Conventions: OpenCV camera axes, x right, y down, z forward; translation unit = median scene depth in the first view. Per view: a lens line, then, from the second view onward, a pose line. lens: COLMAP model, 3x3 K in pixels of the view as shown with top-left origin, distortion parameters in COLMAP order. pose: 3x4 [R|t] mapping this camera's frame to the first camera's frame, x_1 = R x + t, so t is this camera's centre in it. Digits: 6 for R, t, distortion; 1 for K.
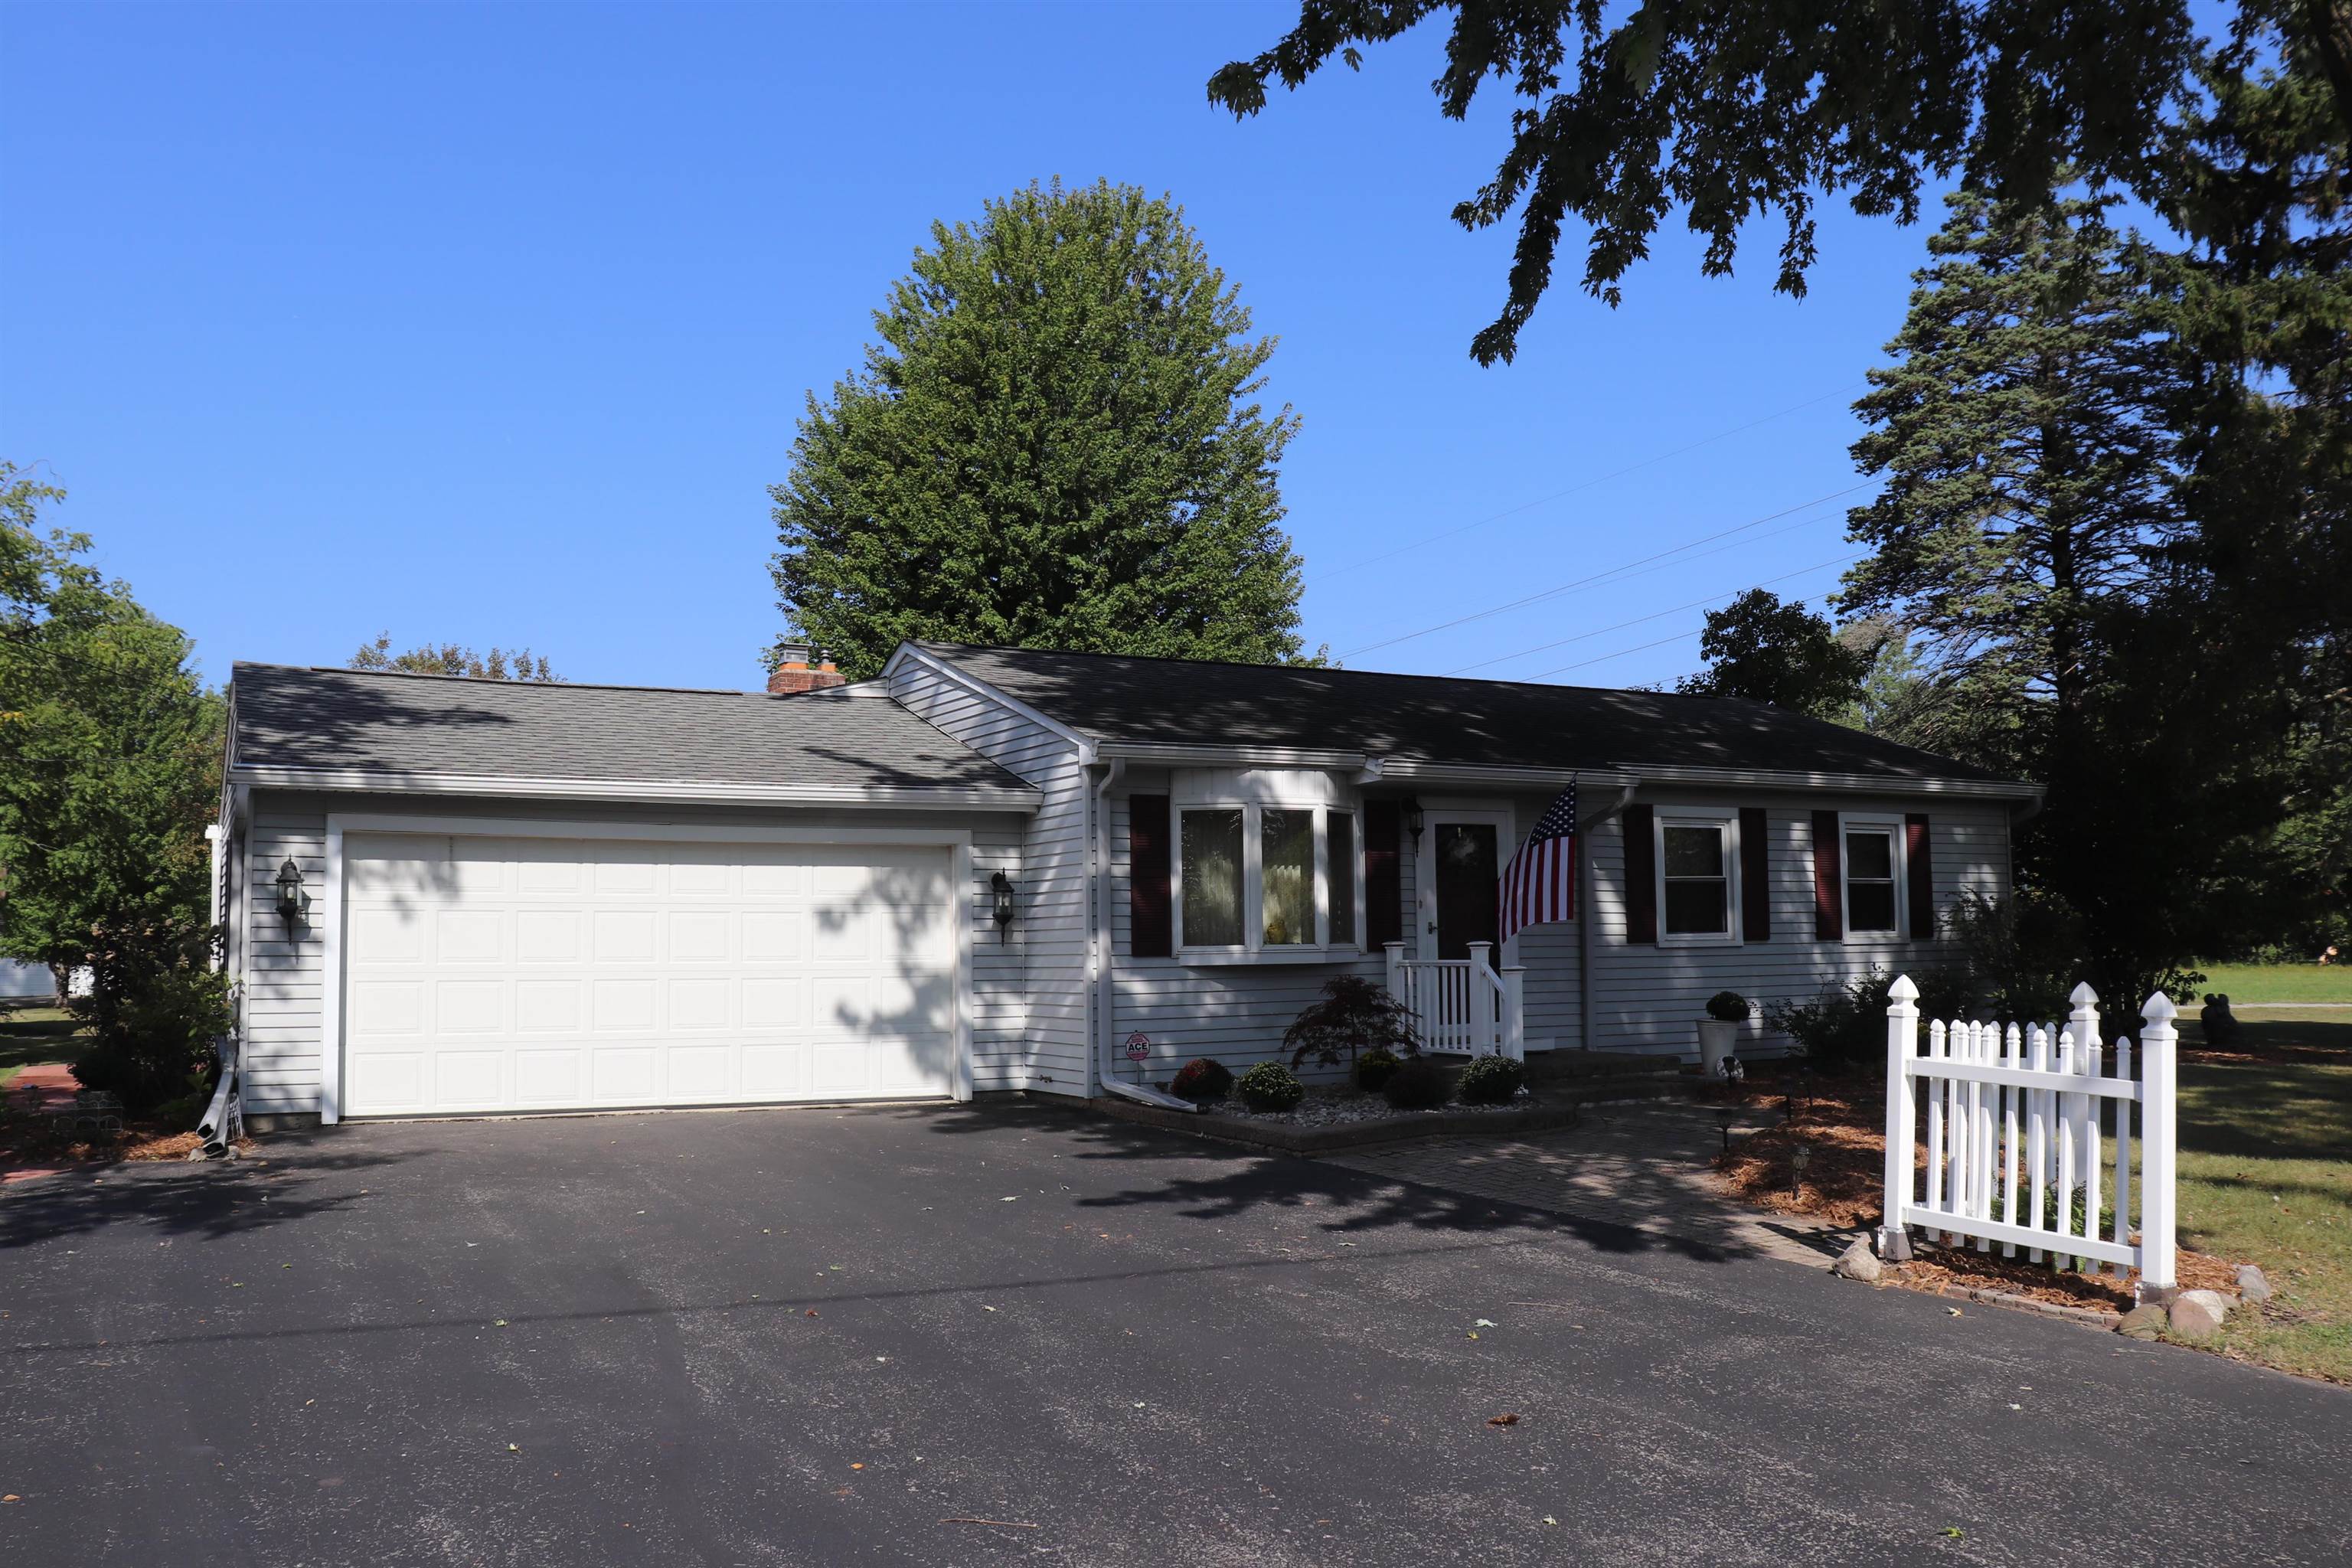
lens RADIAL K [[1955.6, 0, 1180.9], [0, 1955.6, 795.1], [0, 0, 1]] dist [-0.173836, 0.148897]
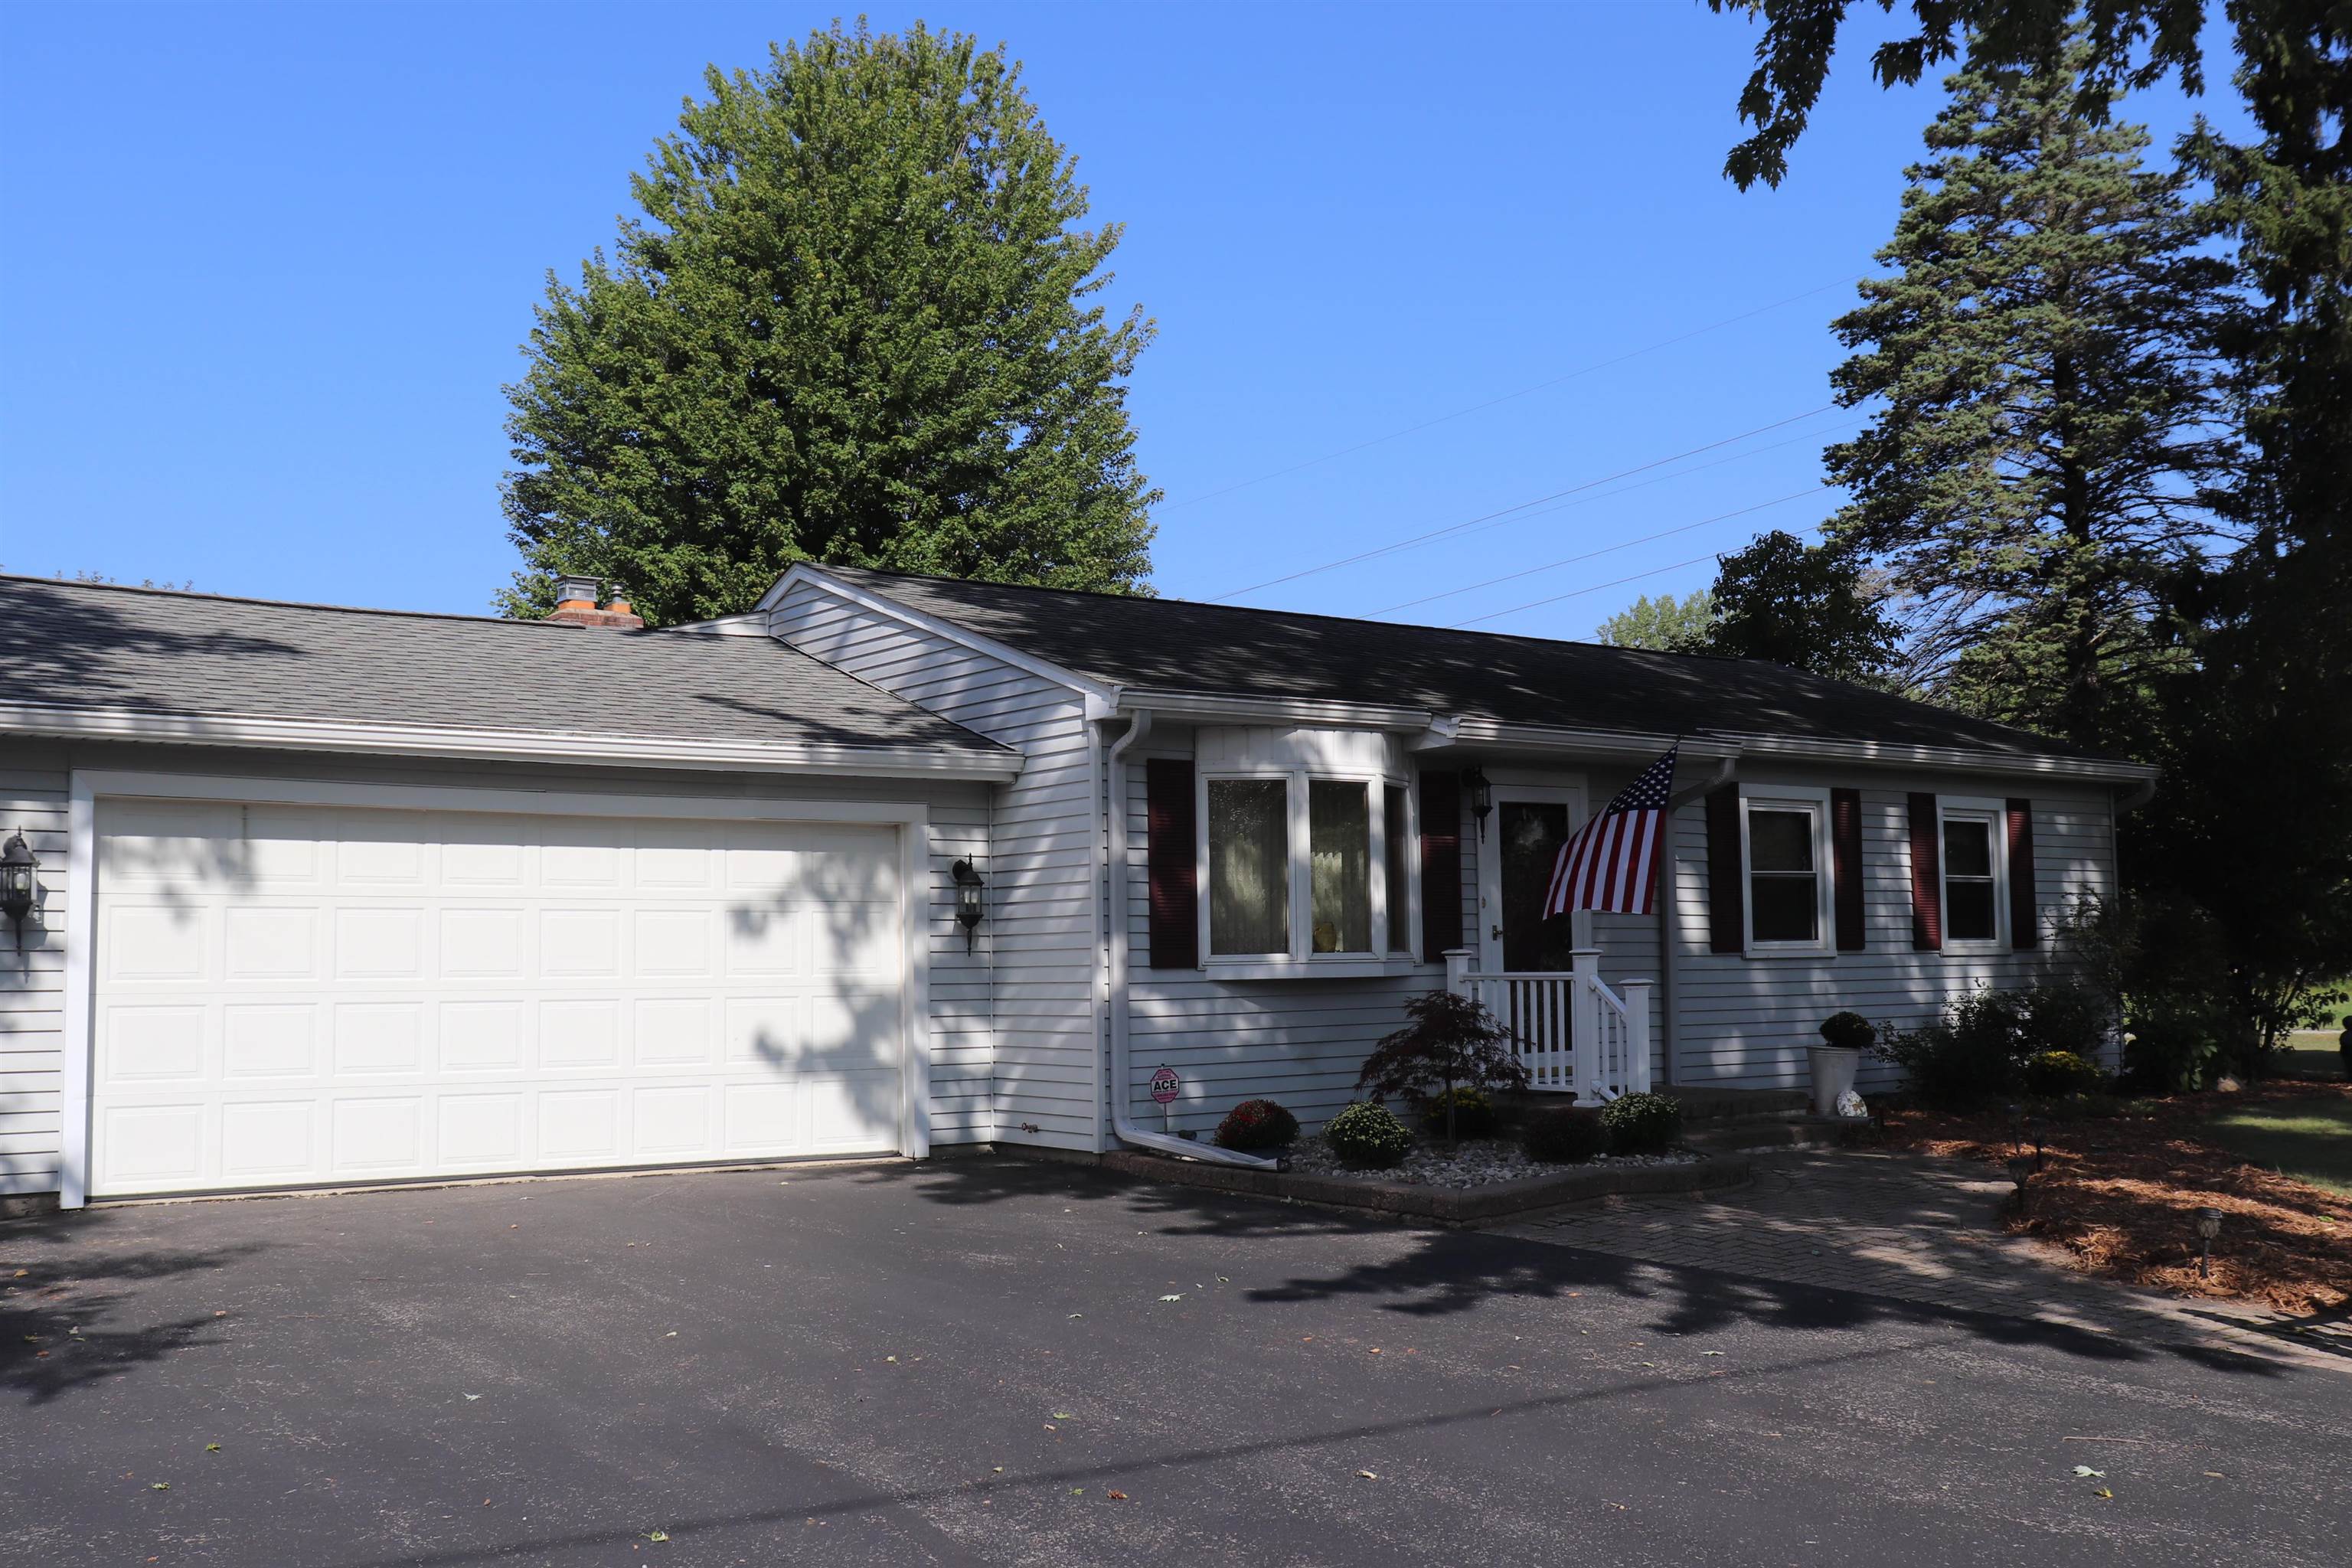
lens RADIAL K [[2271.8, 0, 1184.3], [0, 2271.8, 789.6], [0, 0, 1]] dist [-0.138698, 0.203485]
pose [[0.991386, 0.008796, 0.130675, -0.109999], [-0.008785, 0.999961, -0.000656, 0.010535], [-0.130675, -0.000497, 0.991425, 0.091562]]
